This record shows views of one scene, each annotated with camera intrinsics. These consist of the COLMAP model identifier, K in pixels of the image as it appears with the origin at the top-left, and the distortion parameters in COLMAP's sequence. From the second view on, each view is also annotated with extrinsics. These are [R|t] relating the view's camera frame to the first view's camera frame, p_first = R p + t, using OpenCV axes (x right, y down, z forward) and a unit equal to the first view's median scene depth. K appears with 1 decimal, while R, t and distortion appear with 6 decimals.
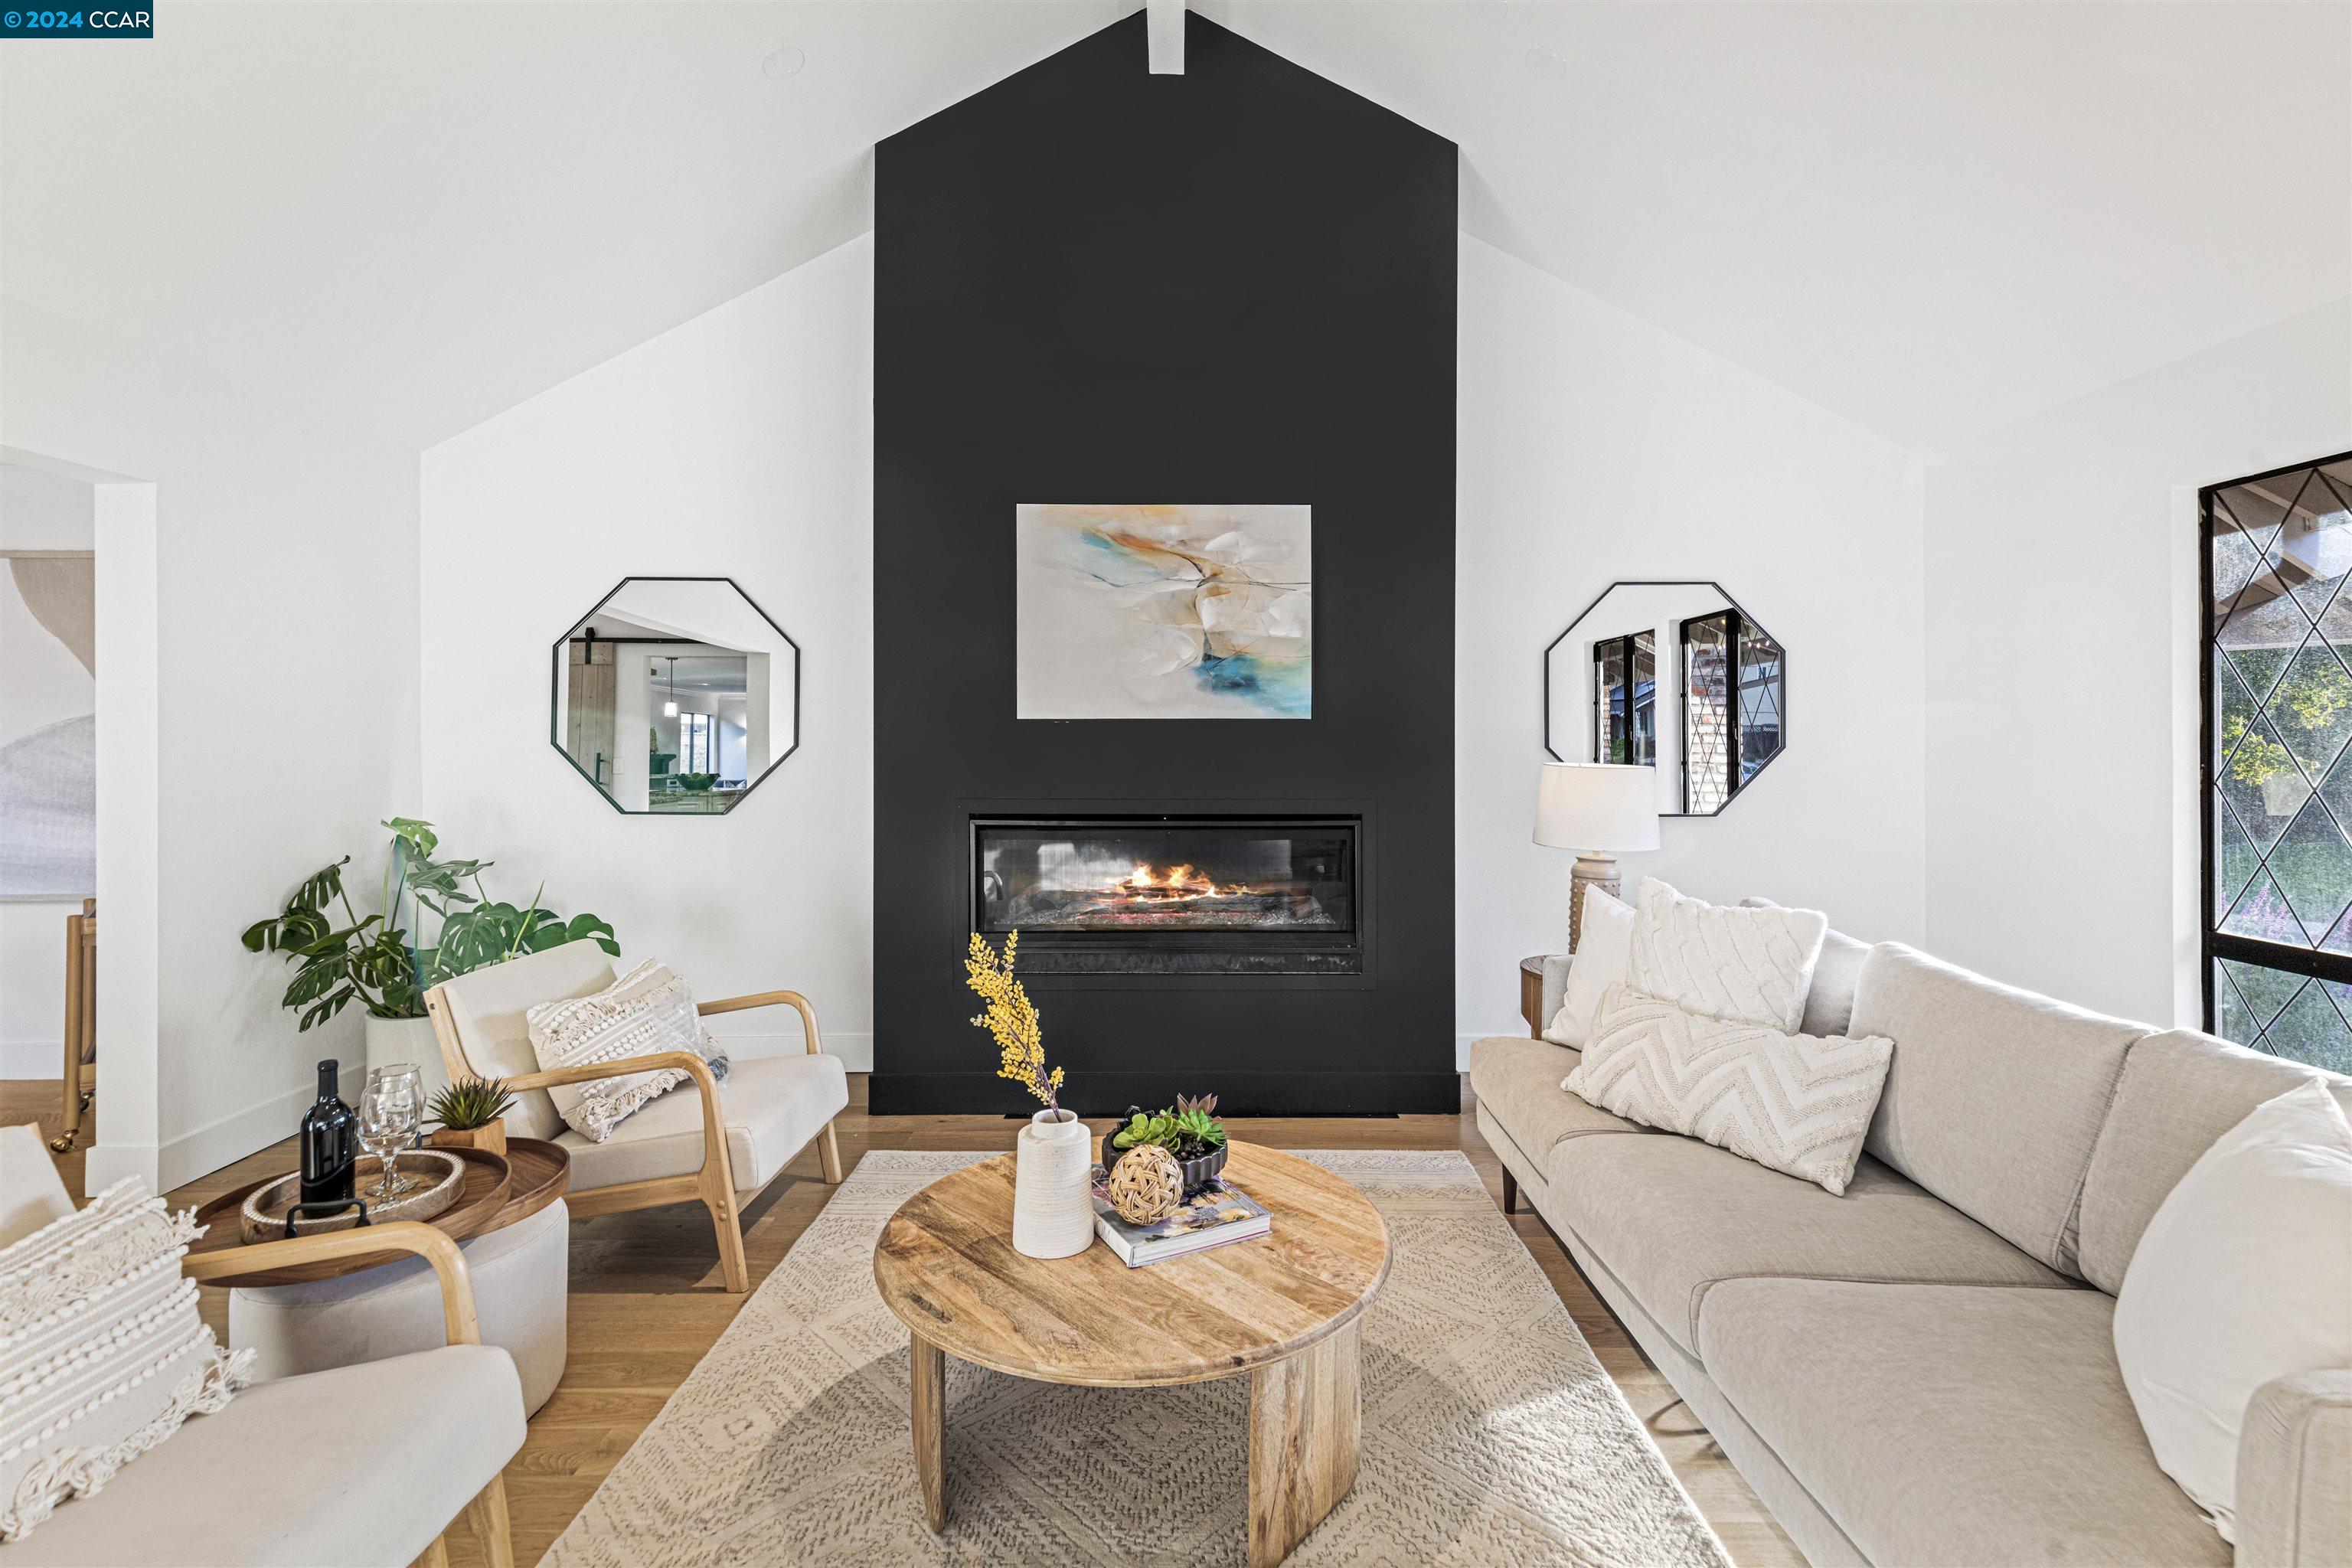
lens RADIAL K [[1063.8, 0, 1187.0], [0, 1063.8, 739.8], [0, 0, 1]] dist [0.005299, 0.000158]
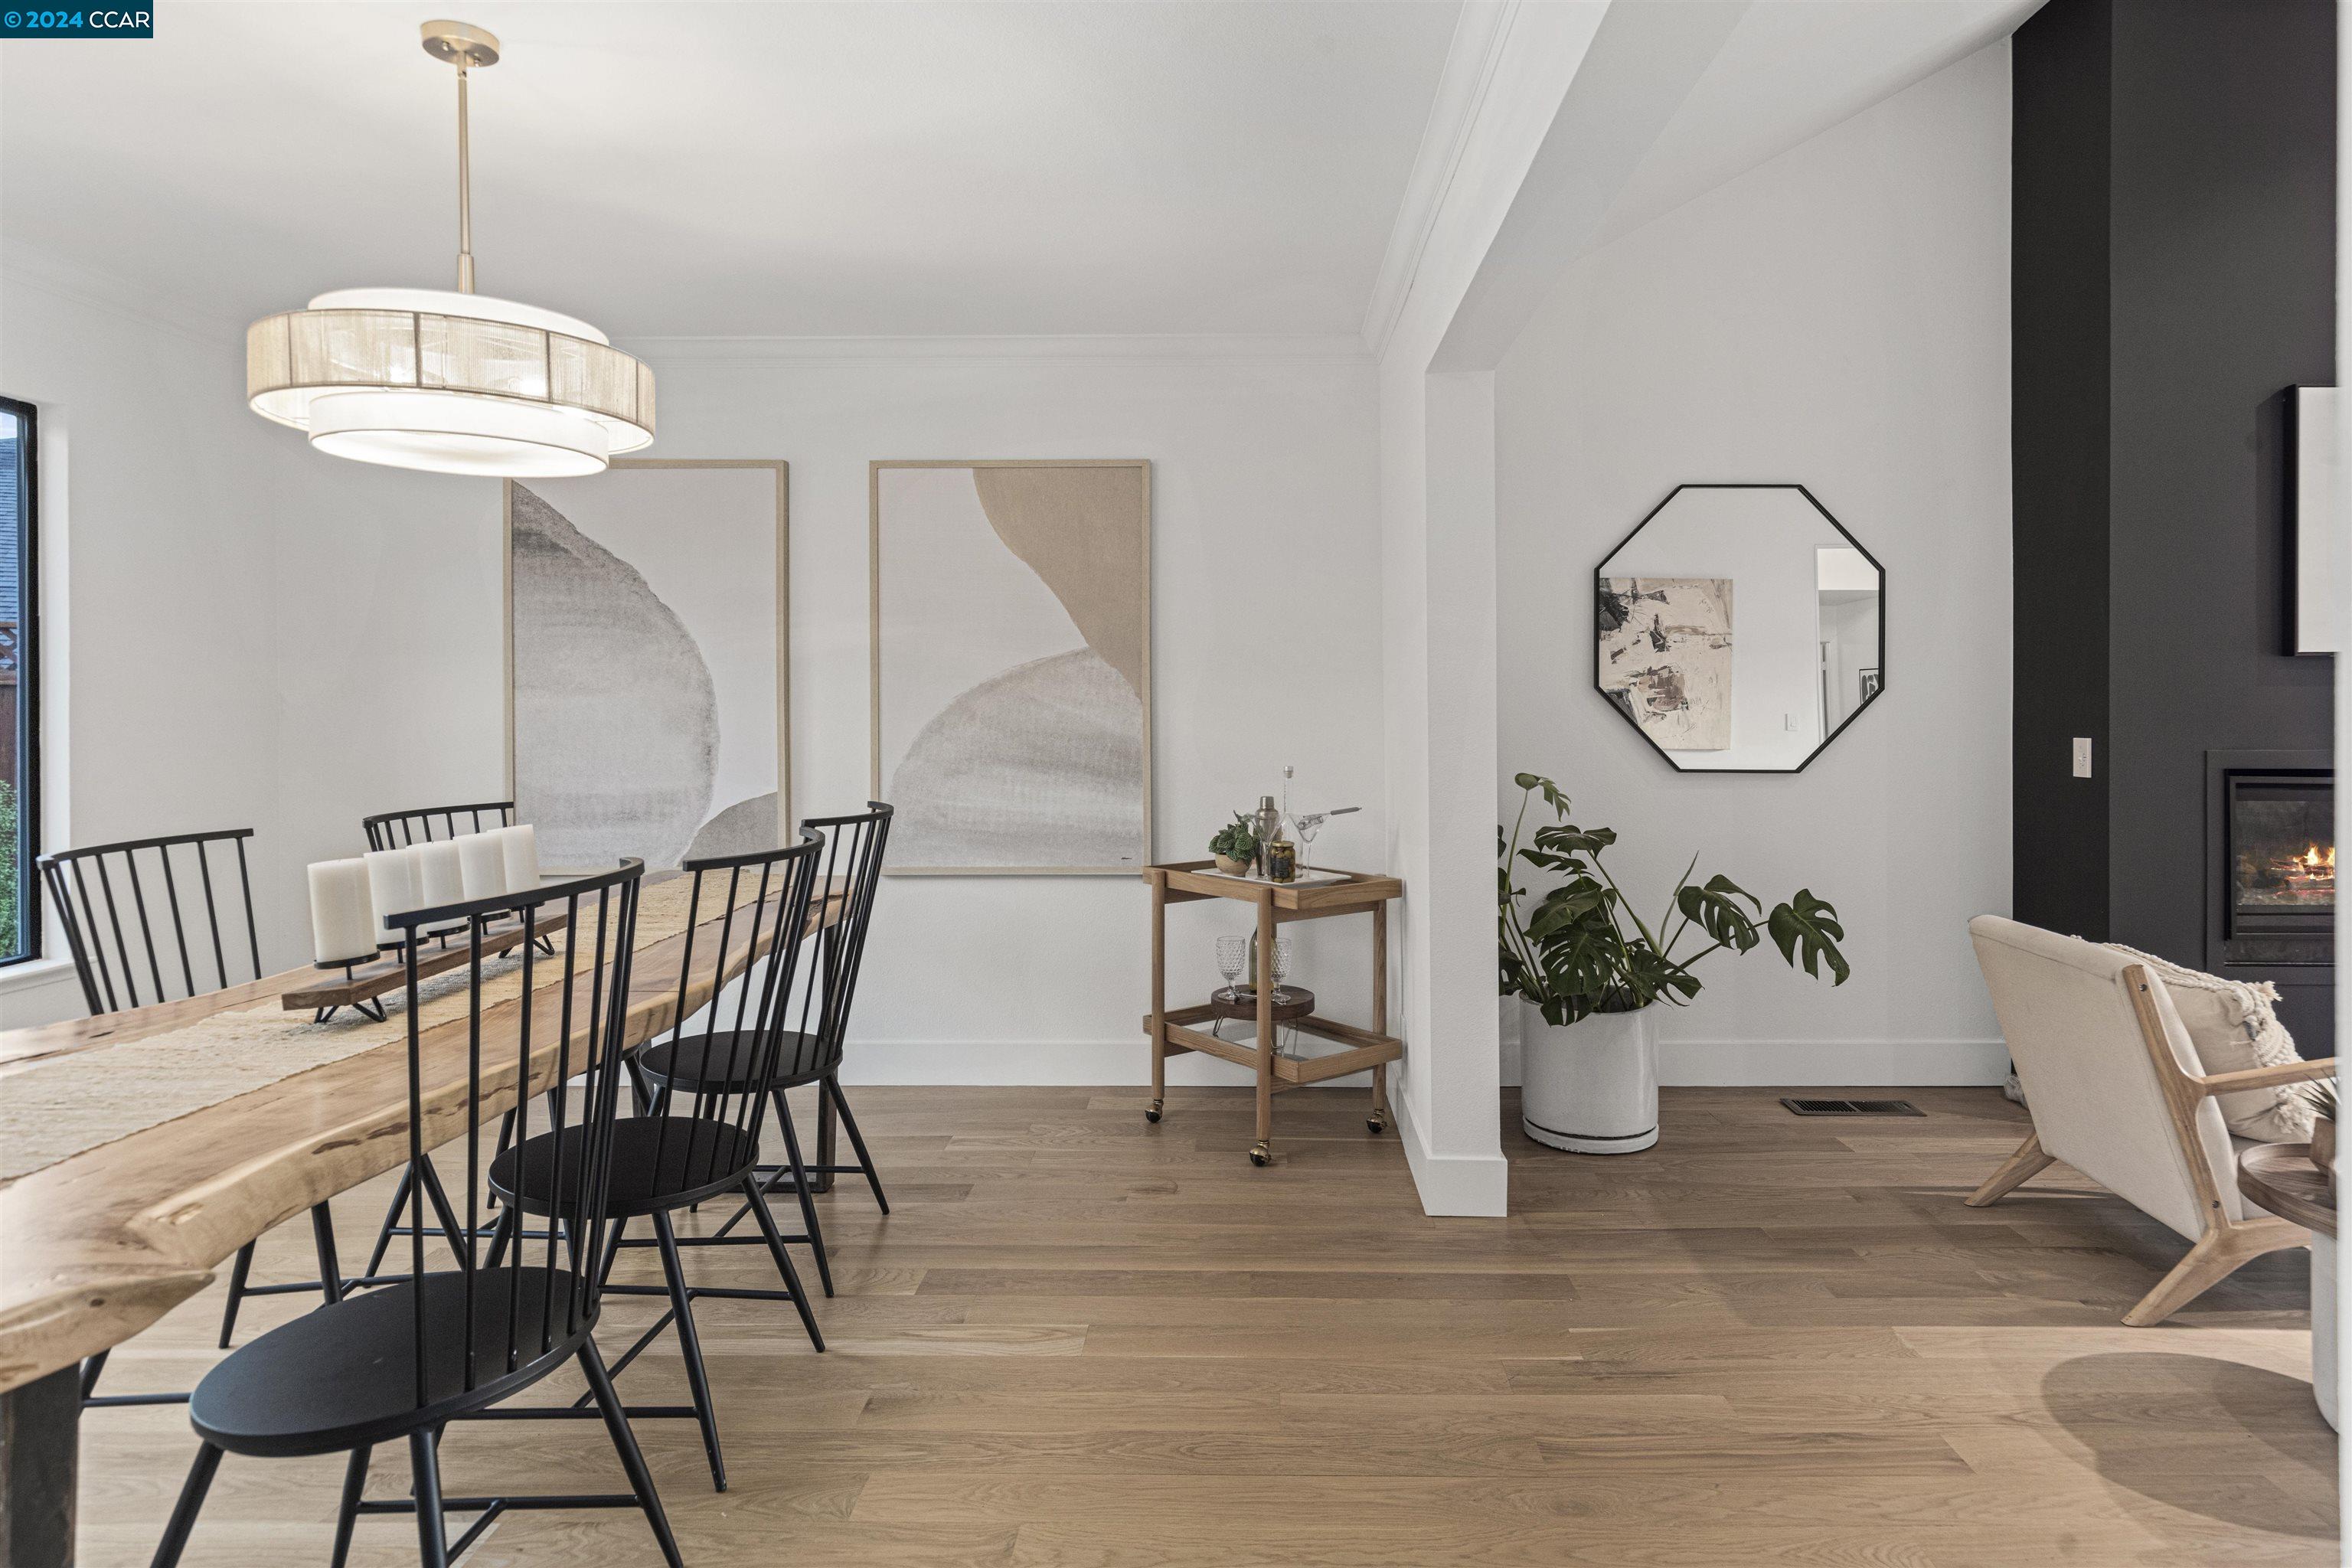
lens RADIAL K [[1317.3, 0, 1247.1], [0, 1317.3, 711.4], [0, 0, 1]] dist [-0.001819, -0.000476]
pose [[0.999630, -0.002016, -0.027115, -1.008471], [0.002285, 0.999948, 0.009911, 0.014124], [0.027093, -0.009969, 0.999583, -0.035402]]
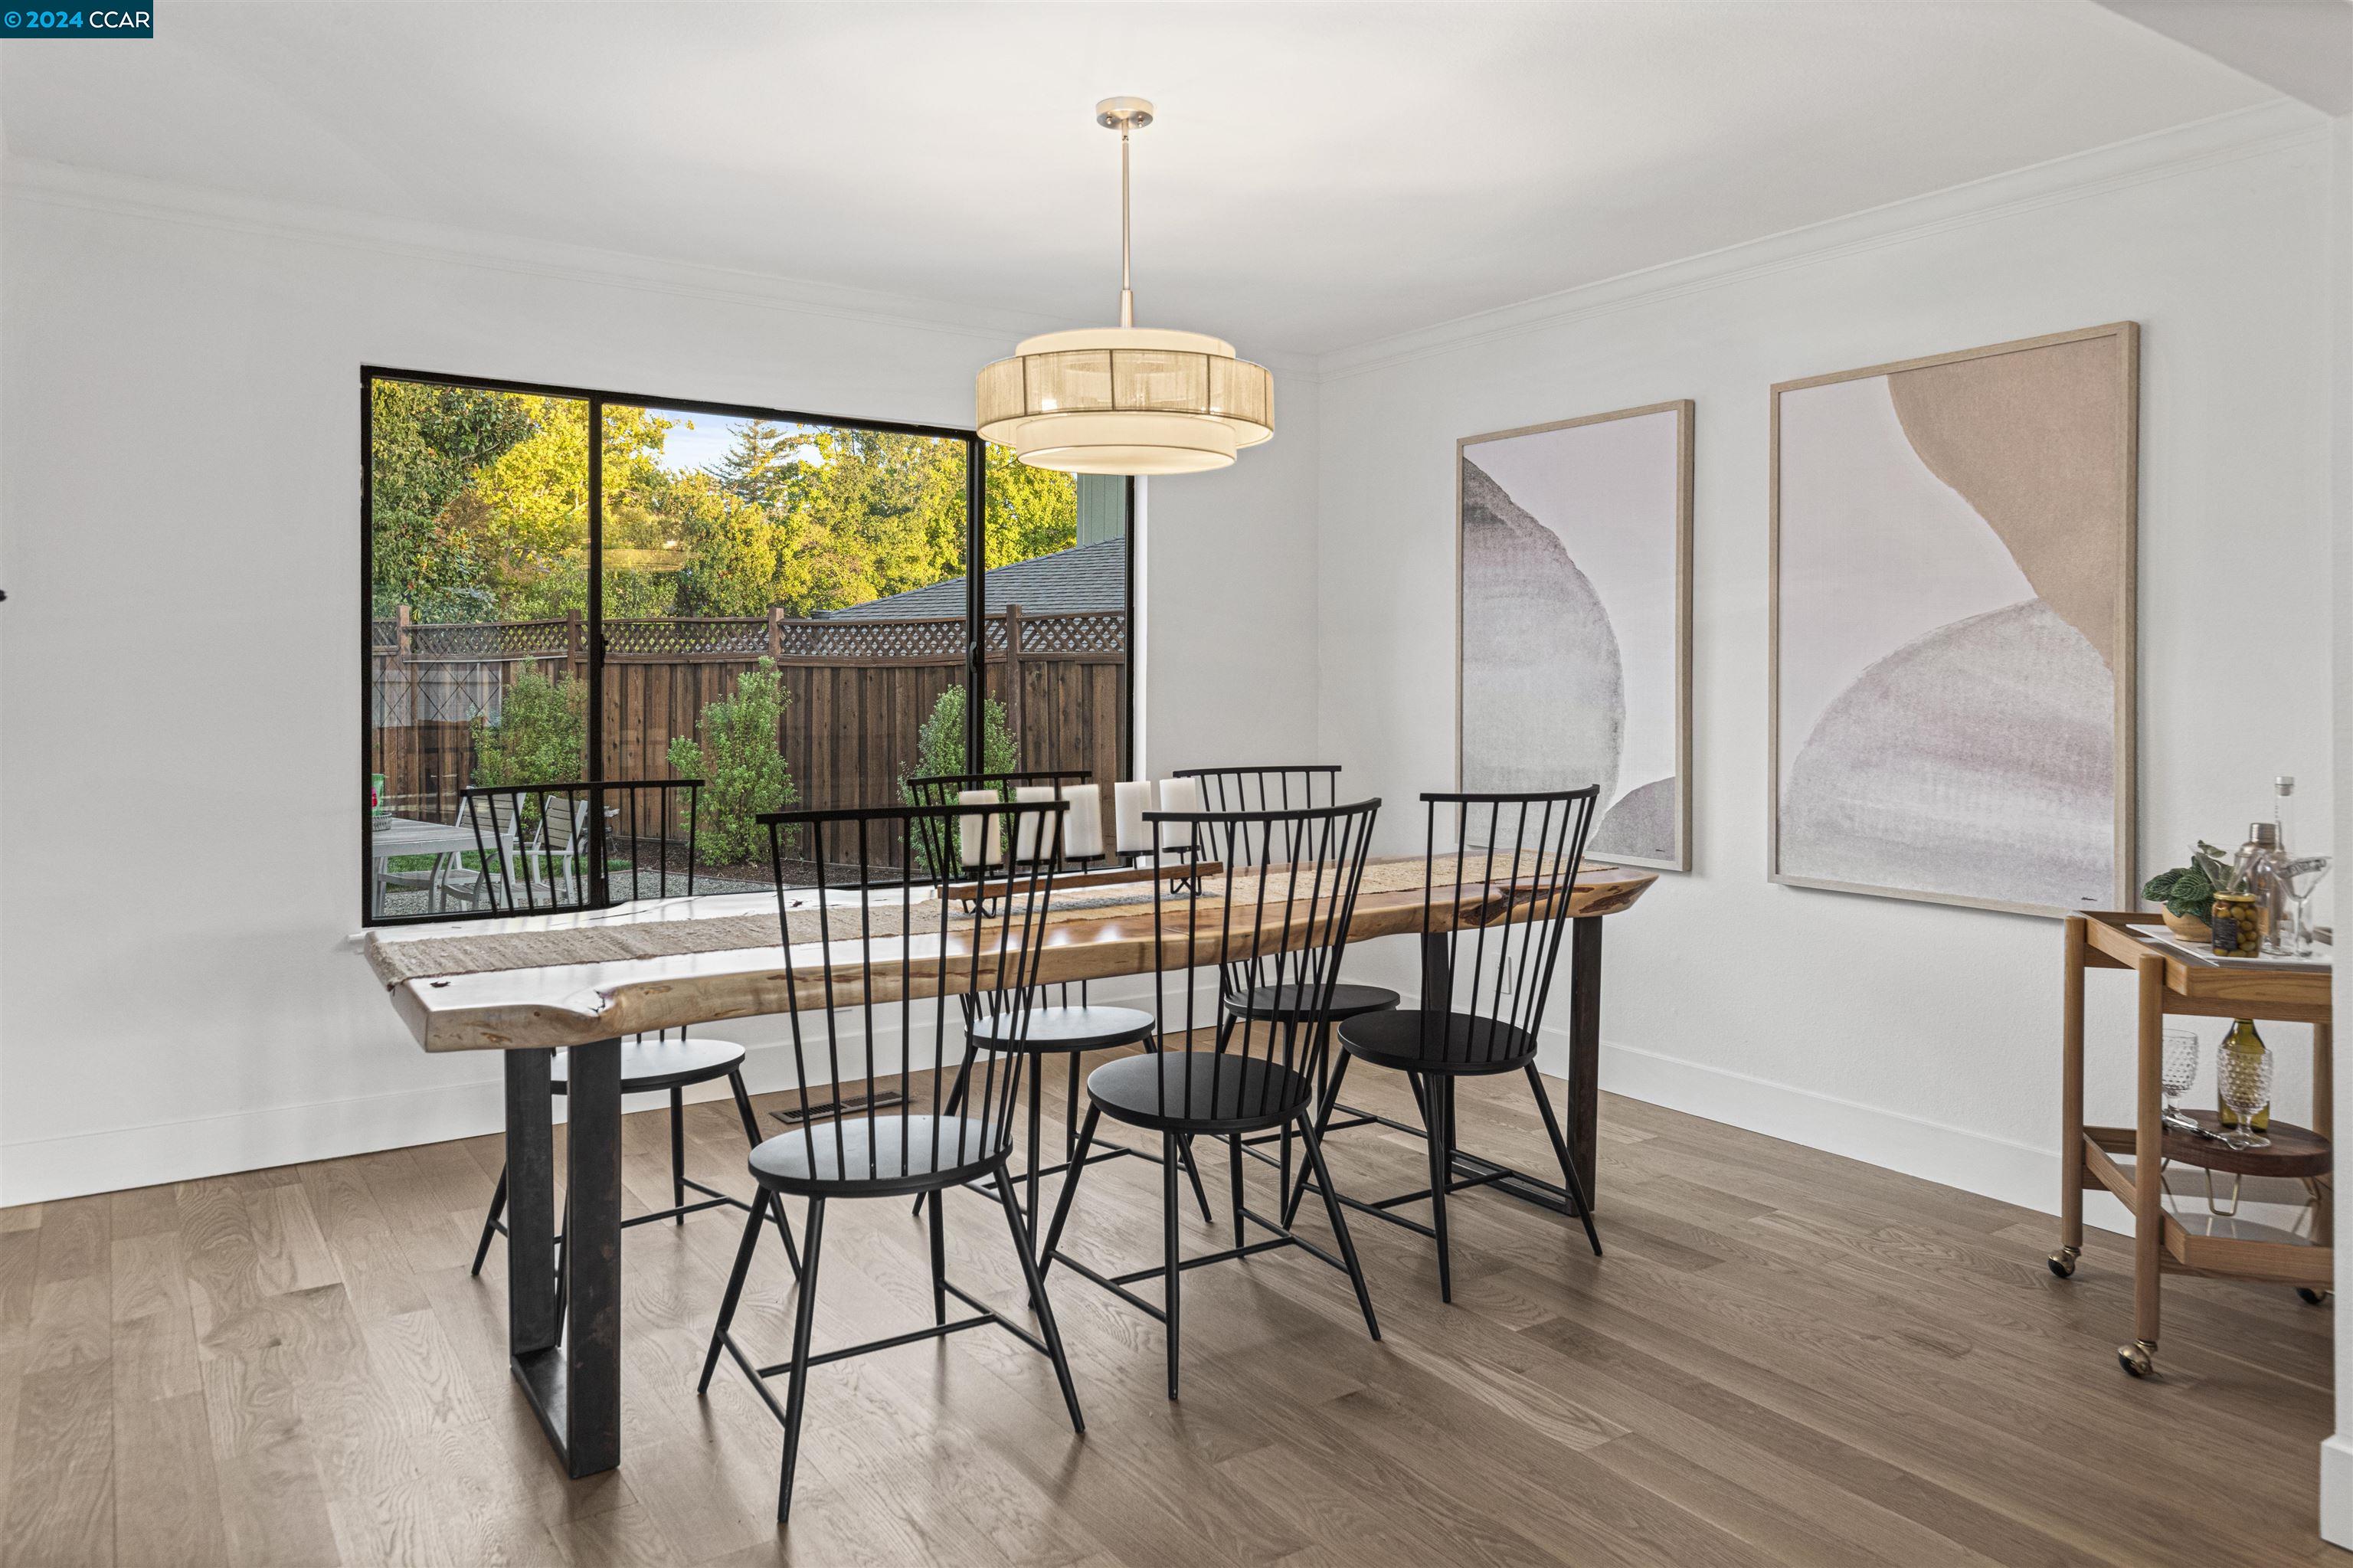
lens RADIAL K [[1565.7, 0, 1179.2], [0, 1565.7, 687.2], [0, 0, 1]] dist [-0.000556, 0.000452]
pose [[0.544826, 0.005416, -0.838532, -0.625868], [-0.001308, 0.999983, 0.005609, 0.020177], [0.838548, -0.001960, 0.544824, 0.134554]]
